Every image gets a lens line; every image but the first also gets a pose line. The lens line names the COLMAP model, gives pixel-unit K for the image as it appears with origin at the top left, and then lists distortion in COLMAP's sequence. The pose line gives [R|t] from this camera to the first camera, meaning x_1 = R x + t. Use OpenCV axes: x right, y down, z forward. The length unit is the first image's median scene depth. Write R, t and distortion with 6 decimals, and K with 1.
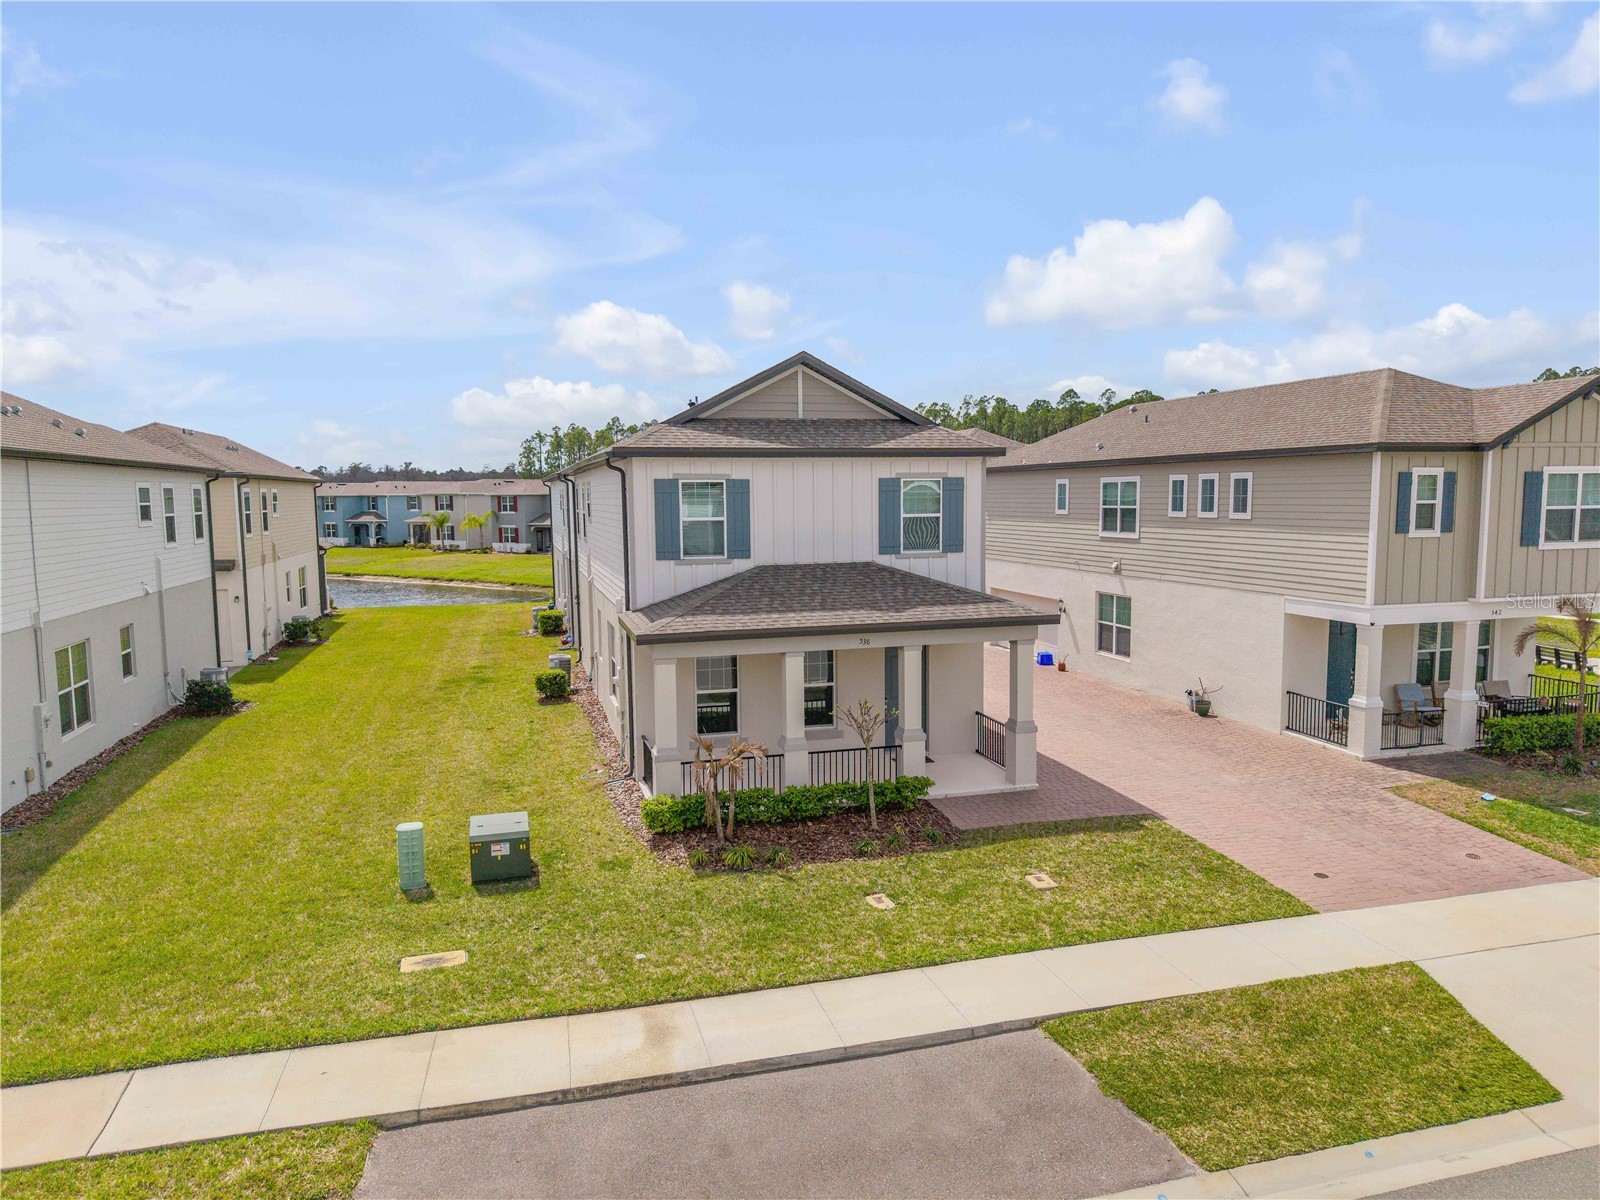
lens RADIAL K [[1081.0, 0, 800.0], [0, 1081.0, 600.0], [0, 0, 1]] dist [0.001790, -0.000565]
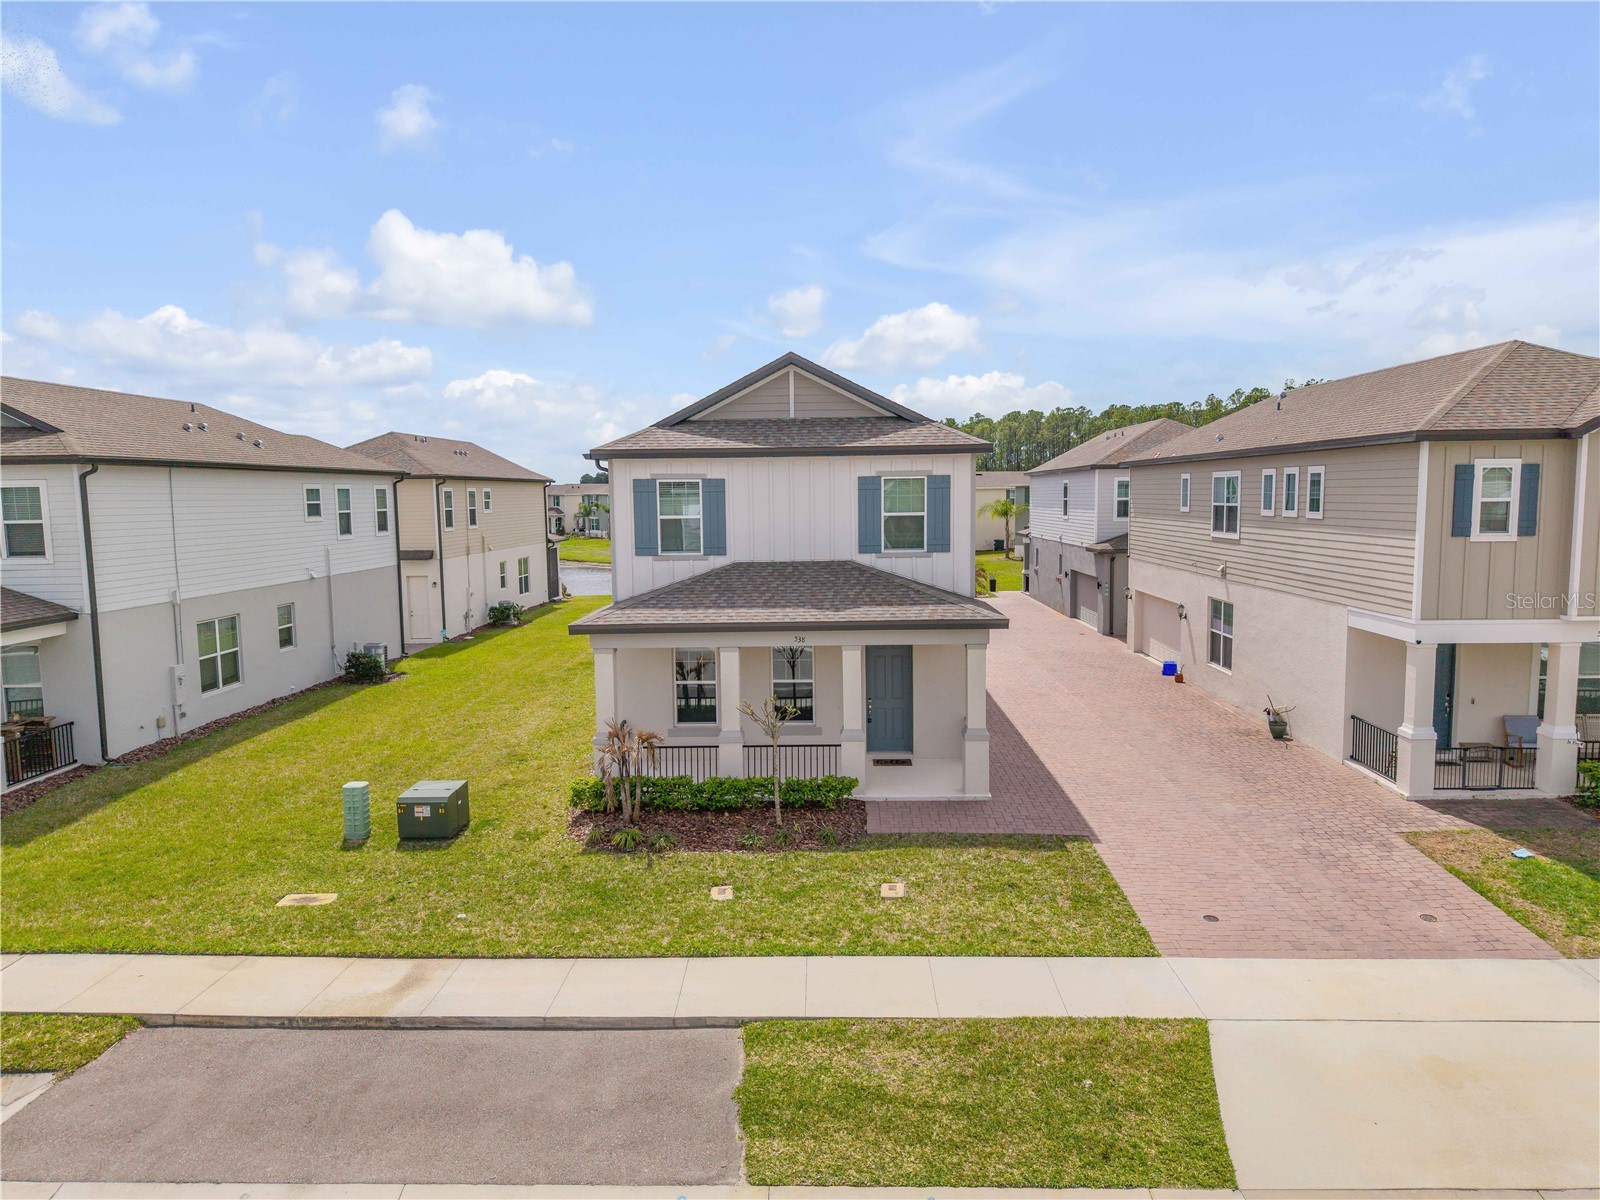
lens RADIAL K [[1081.0, 0, 800.0], [0, 1081.0, 600.0], [0, 0, 1]] dist [0.001790, -0.000565]
pose [[0.954483, 0.026313, -0.297103, 0.341598], [-0.024954, 0.999654, 0.008367, -0.006466], [0.297220, -0.000572, 0.954809, 0.035823]]
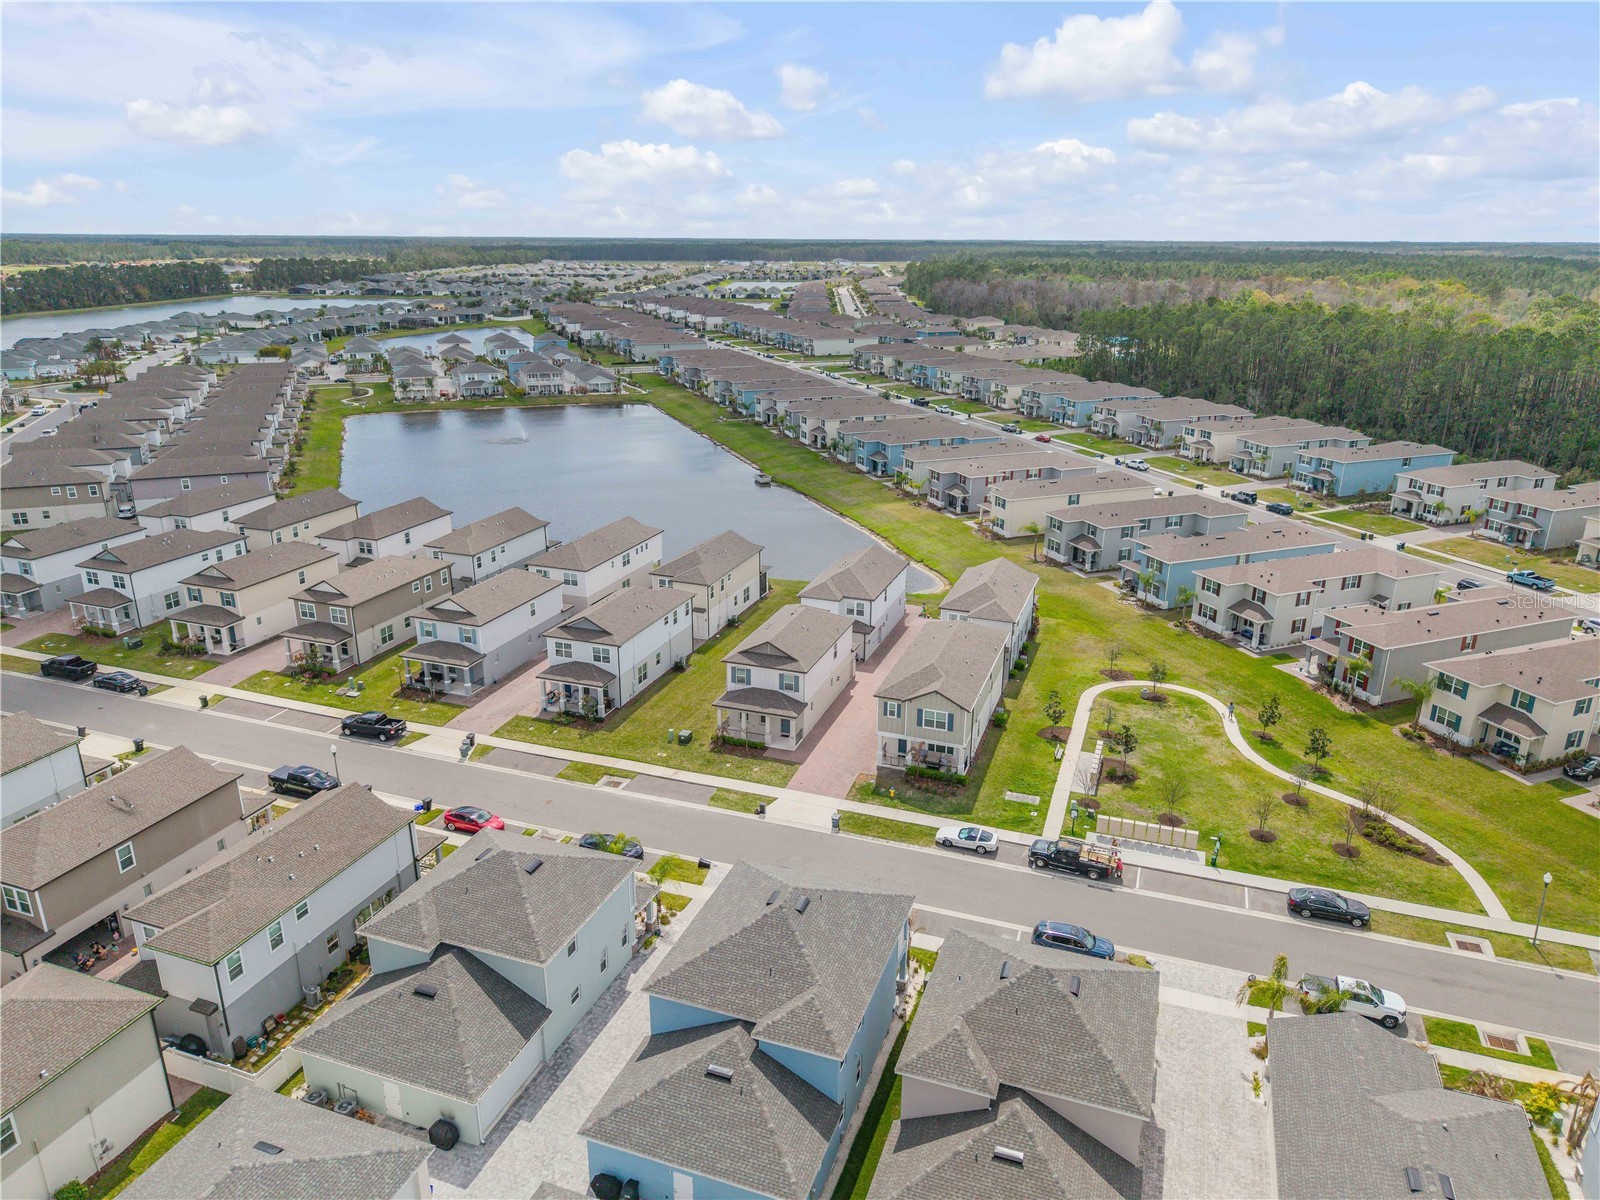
lens RADIAL K [[1080.0, 0, 800.0], [0, 1080.0, 600.0], [0, 0, 1]] dist [0.180575, -0.000986]
pose [[0.815740, 0.199900, -0.542778, 2.614881], [-0.069509, 0.965461, 0.251104, -1.600795], [0.574227, -0.167108, 0.801460, -2.560263]]
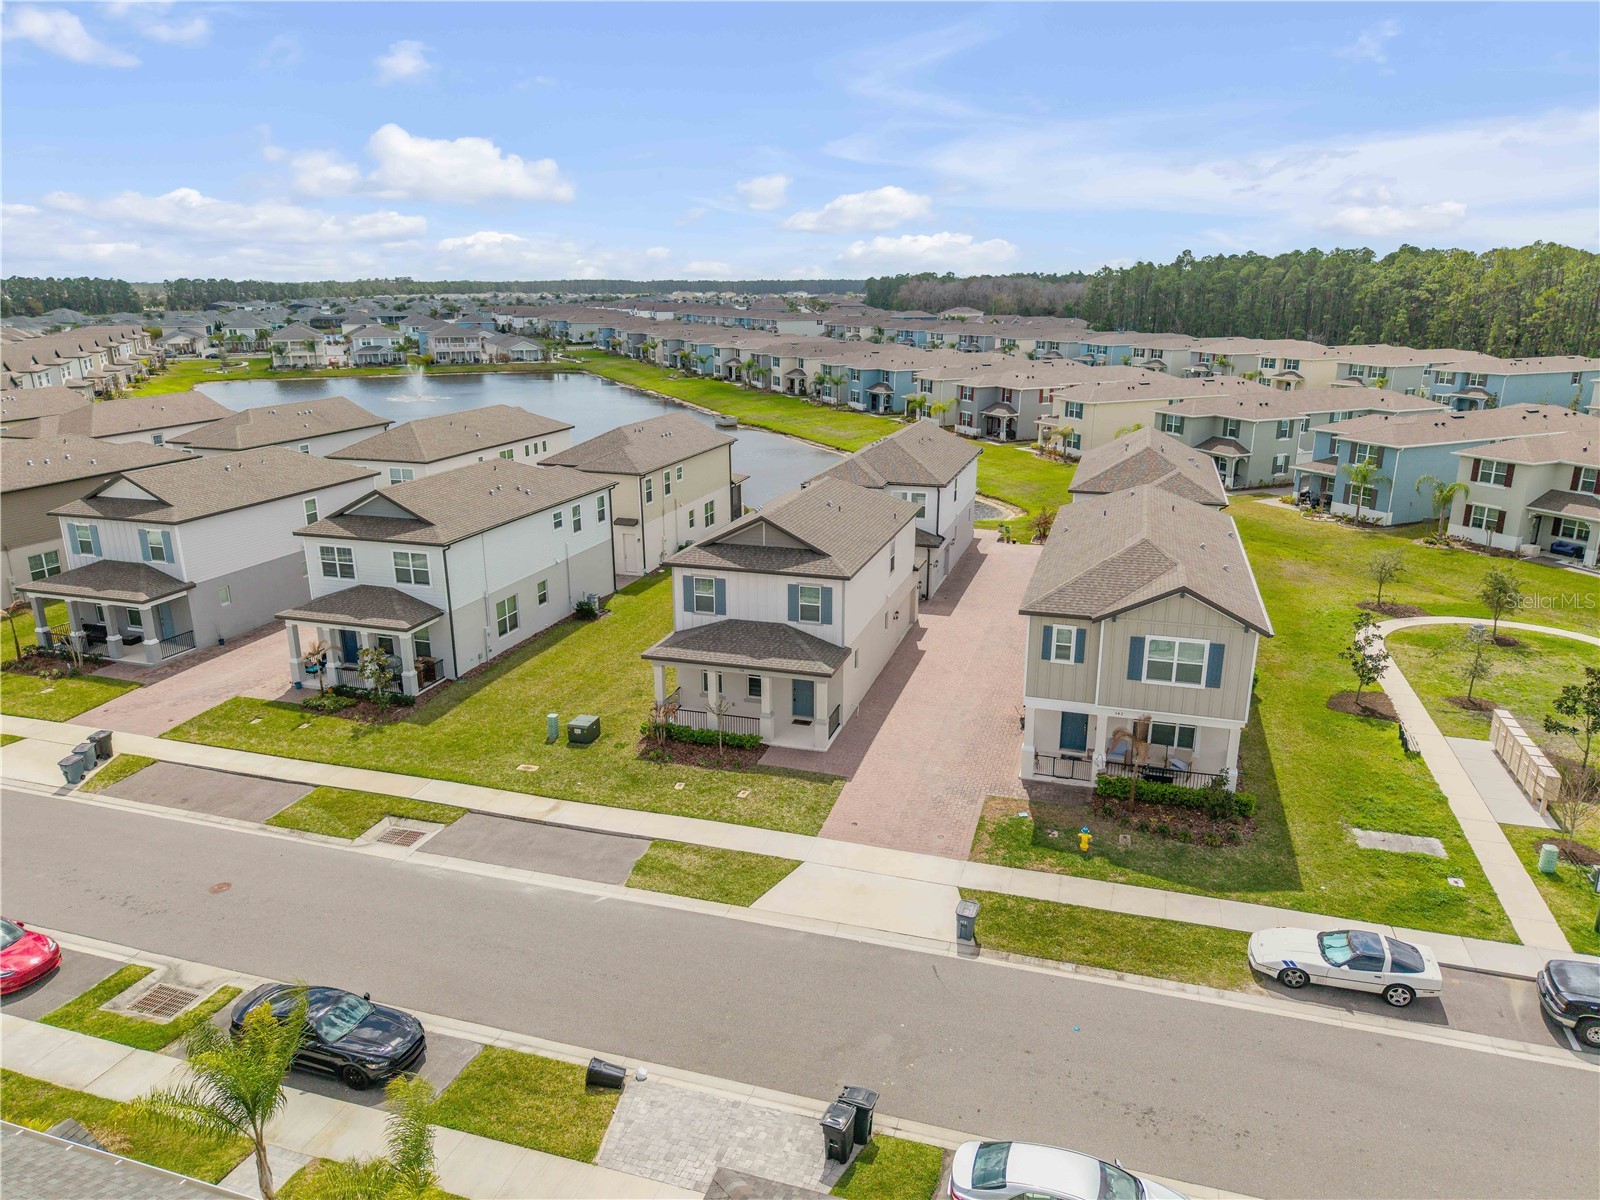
lens RADIAL K [[1076.6, 0, 800.0], [0, 1076.6, 600.0], [0, 0, 1]] dist [0.044154, -0.004637]
pose [[0.840451, 0.160485, -0.517578, 1.195712], [-0.059101, 0.976588, 0.206841, -0.528116], [0.538655, -0.143250, 0.830259, -0.678672]]
